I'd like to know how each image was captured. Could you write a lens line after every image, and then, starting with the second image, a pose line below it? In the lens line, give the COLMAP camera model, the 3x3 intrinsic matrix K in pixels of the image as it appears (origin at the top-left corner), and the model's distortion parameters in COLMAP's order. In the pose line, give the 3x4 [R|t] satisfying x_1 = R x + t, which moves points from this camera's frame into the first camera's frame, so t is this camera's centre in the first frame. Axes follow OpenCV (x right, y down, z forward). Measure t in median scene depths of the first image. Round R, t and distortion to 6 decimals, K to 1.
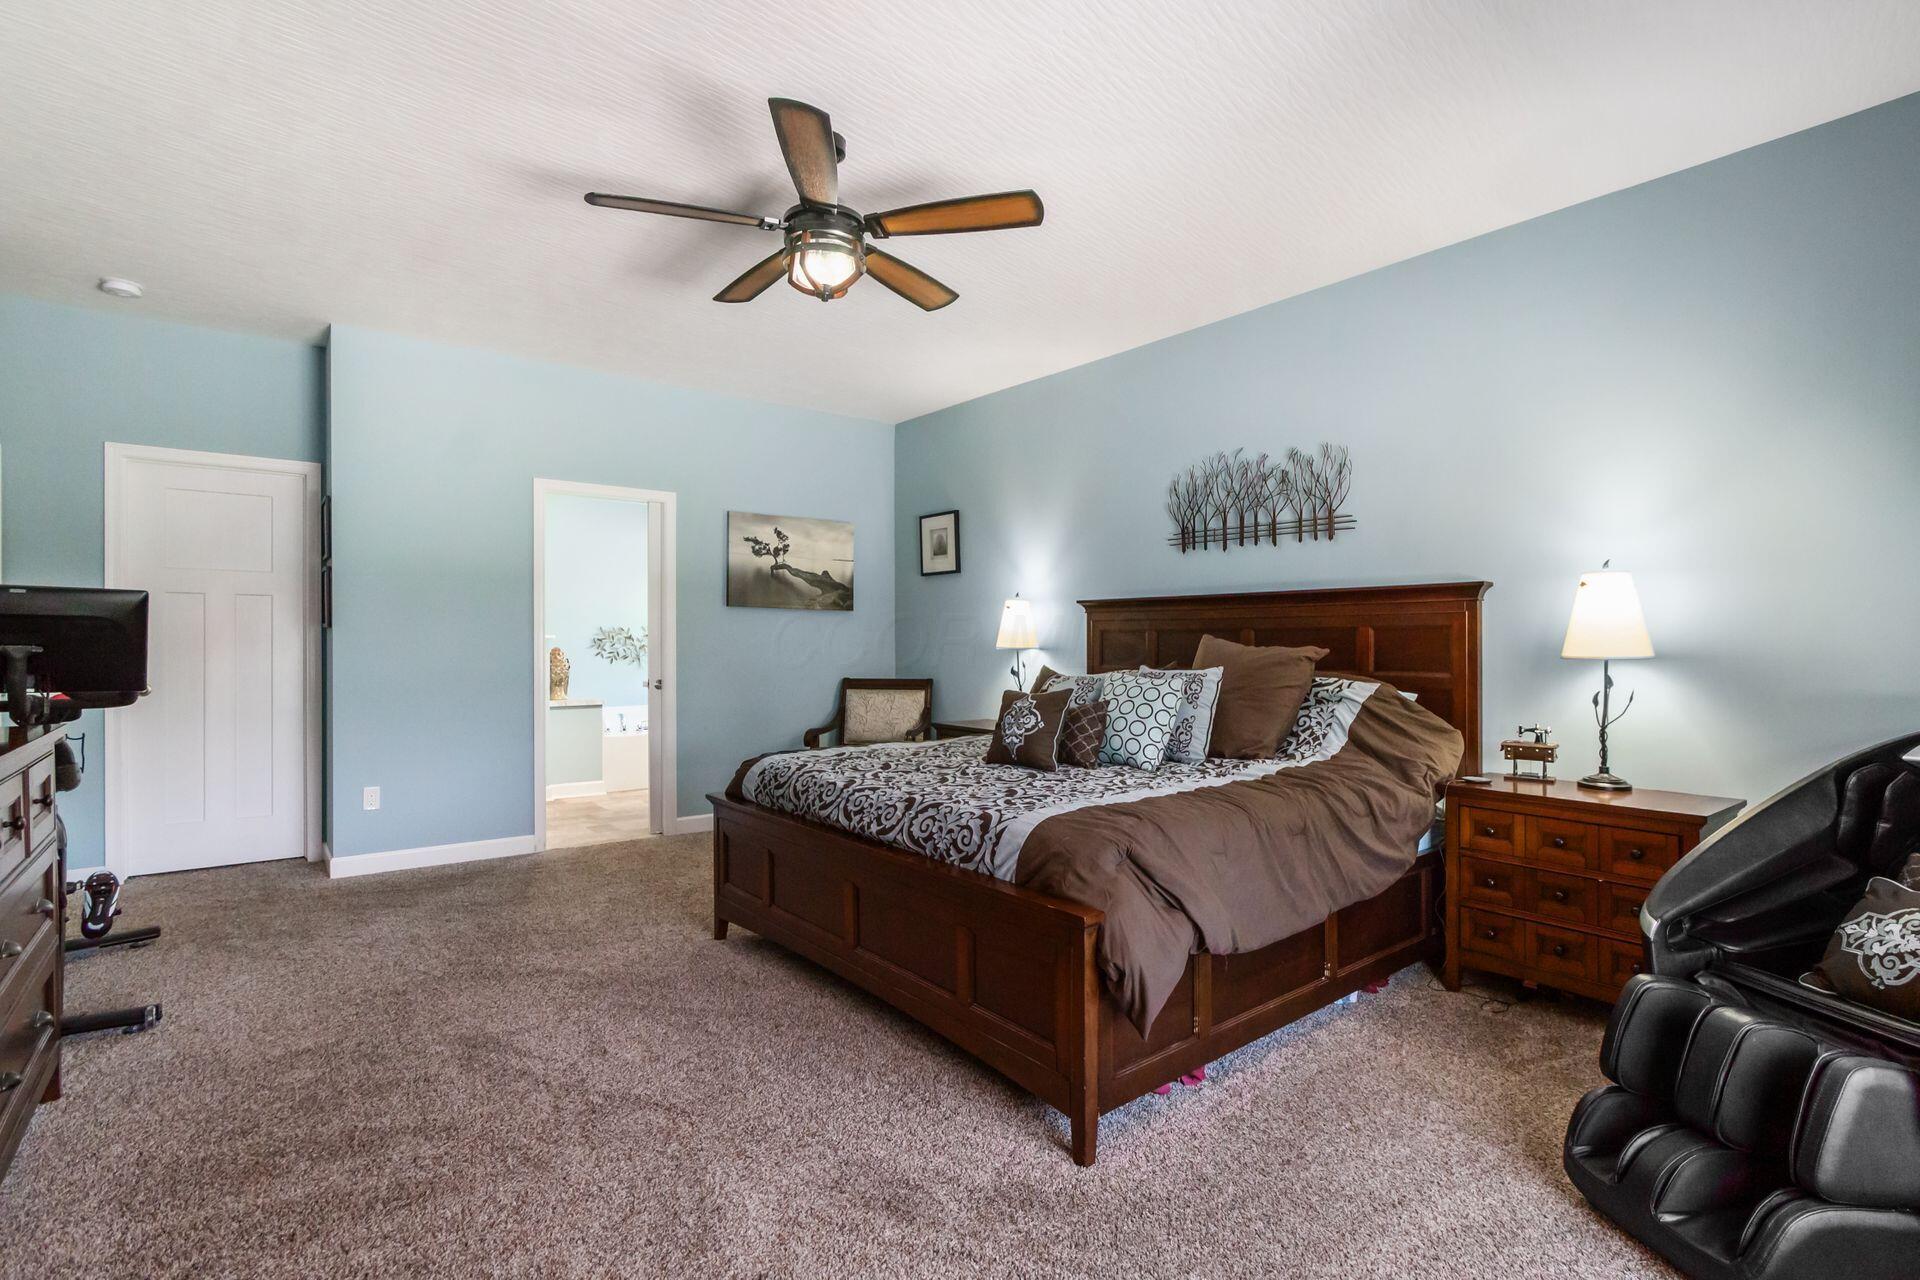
lens RADIAL K [[911.7, 0, 968.6], [0, 911.7, 641.9], [0, 0, 1]] dist [-0.000685, 0.000096]
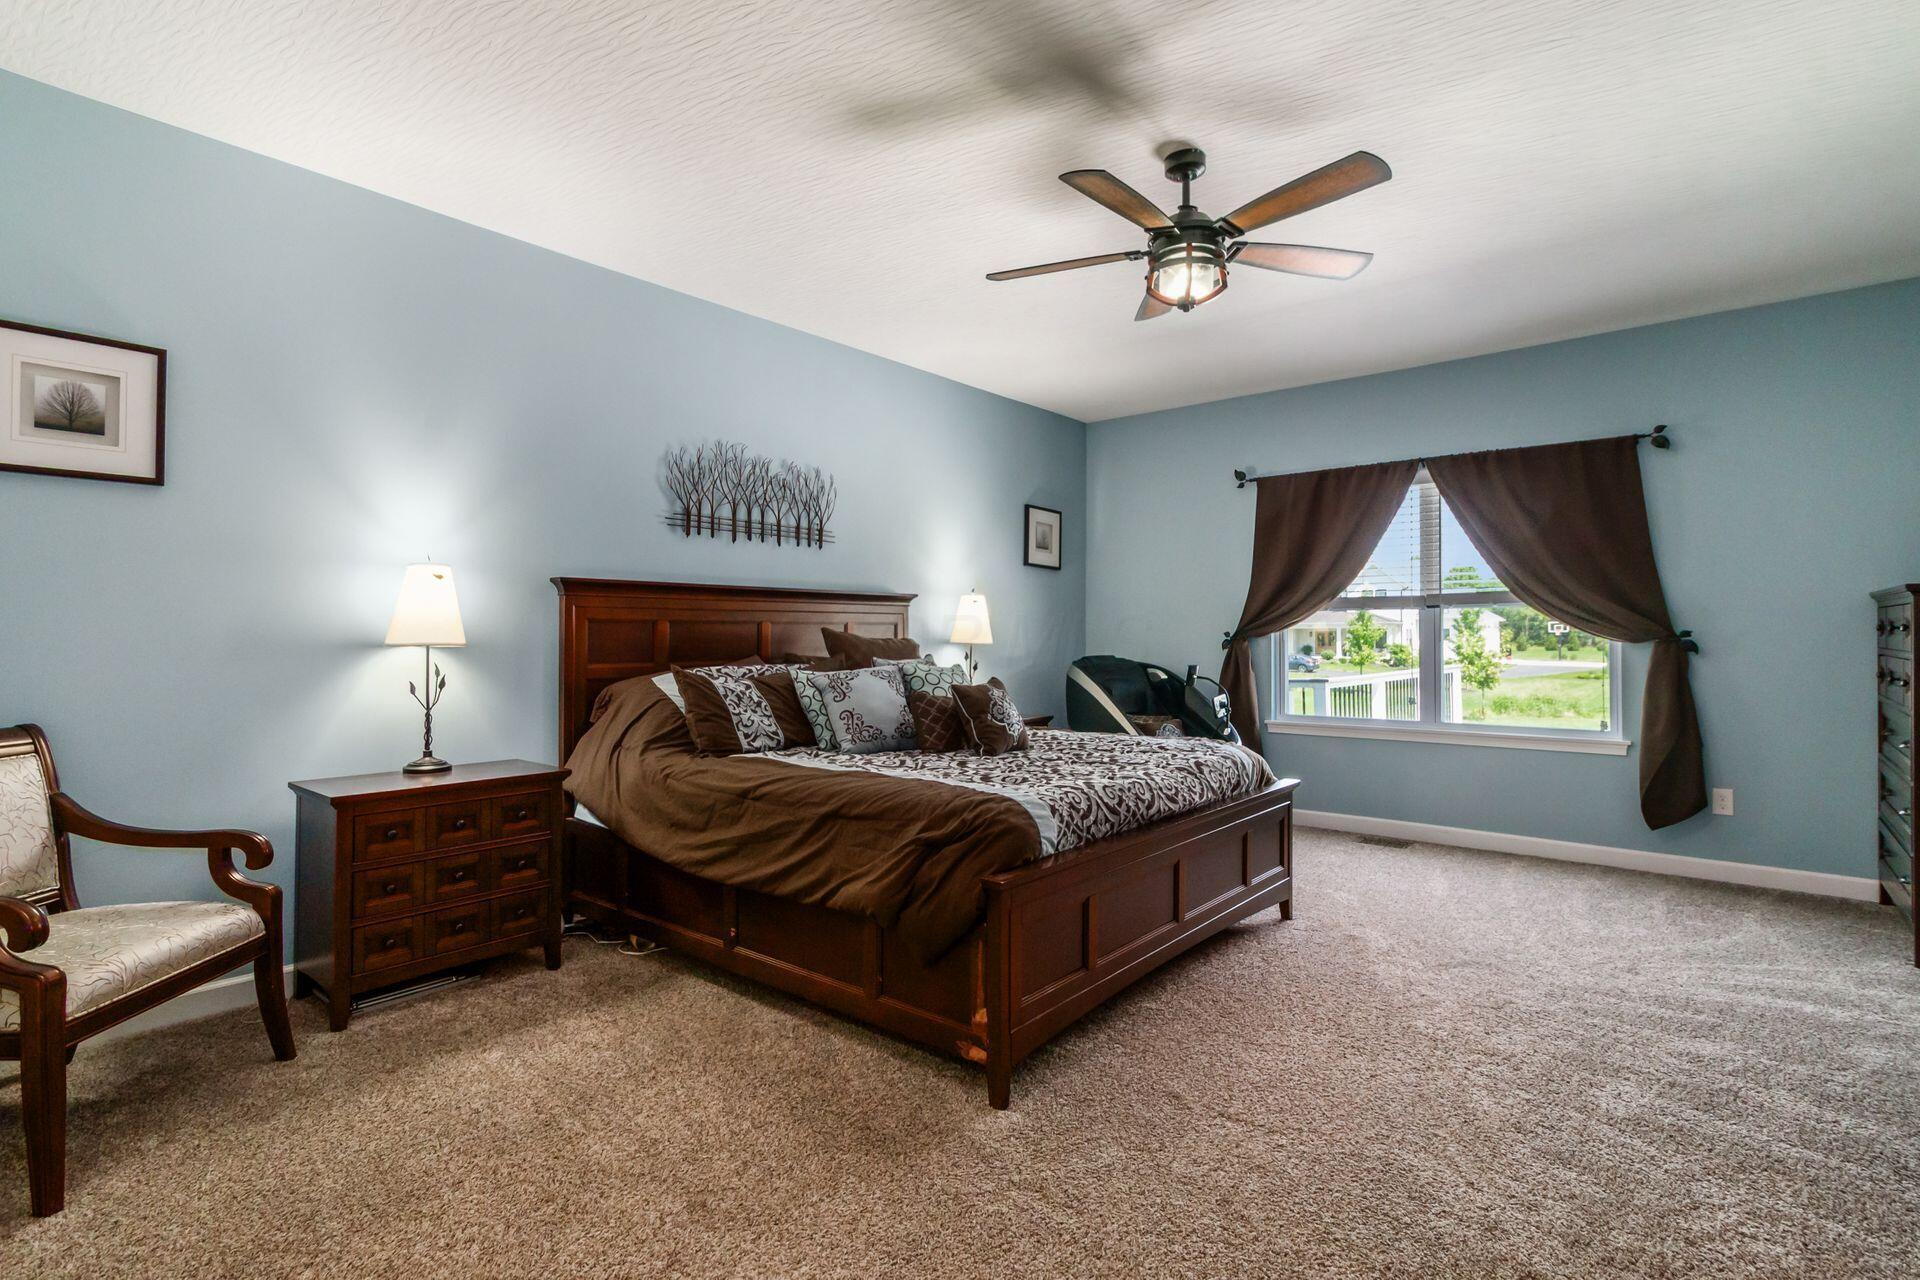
lens RADIAL K [[911.7, 0, 968.5], [0, 911.7, 630.7], [0, 0, 1]] dist [-0.000685, 0.000096]
pose [[-0.194588, -0.000338, 0.980885, -0.712129], [-0.000073, 1.000000, 0.000330, -0.004344], [-0.980885, -0.000007, -0.194588, 0.910531]]
